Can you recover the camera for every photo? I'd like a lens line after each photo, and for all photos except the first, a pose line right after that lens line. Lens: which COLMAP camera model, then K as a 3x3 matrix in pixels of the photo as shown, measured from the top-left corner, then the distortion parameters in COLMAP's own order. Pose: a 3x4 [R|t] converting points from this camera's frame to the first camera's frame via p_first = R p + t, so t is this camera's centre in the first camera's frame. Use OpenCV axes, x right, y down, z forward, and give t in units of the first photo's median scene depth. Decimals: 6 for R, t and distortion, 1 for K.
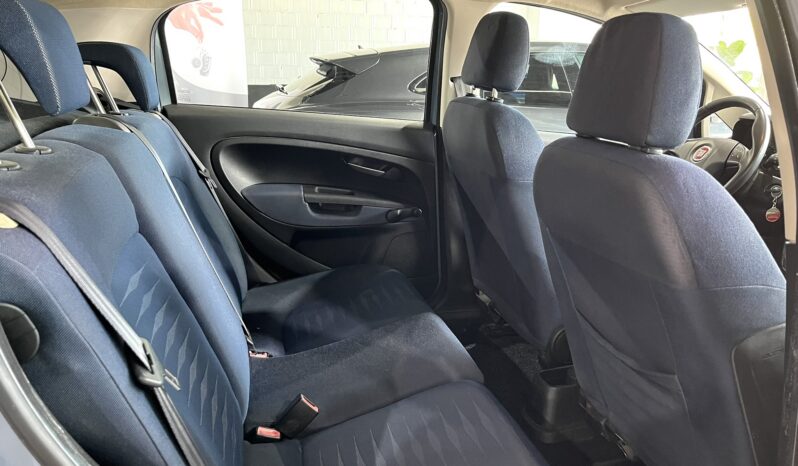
lens RADIAL K [[603.1, 0, 397.6], [0, 603.1, 233.4], [0, 0, 1]] dist [0.052387, -0.068770]
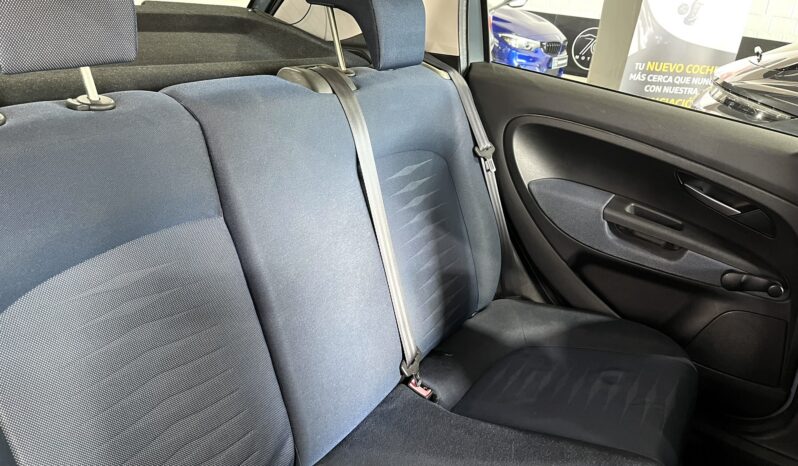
lens RADIAL K [[603.1, 0, 404.1], [0, 603.1, 238.1], [0, 0, 1]] dist [0.052387, -0.068770]
pose [[0.689201, 0.335224, -0.642360, 0.159779], [-0.270100, 0.941503, 0.201539, -0.111913], [0.672345, 0.034601, 0.739429, 0.285639]]
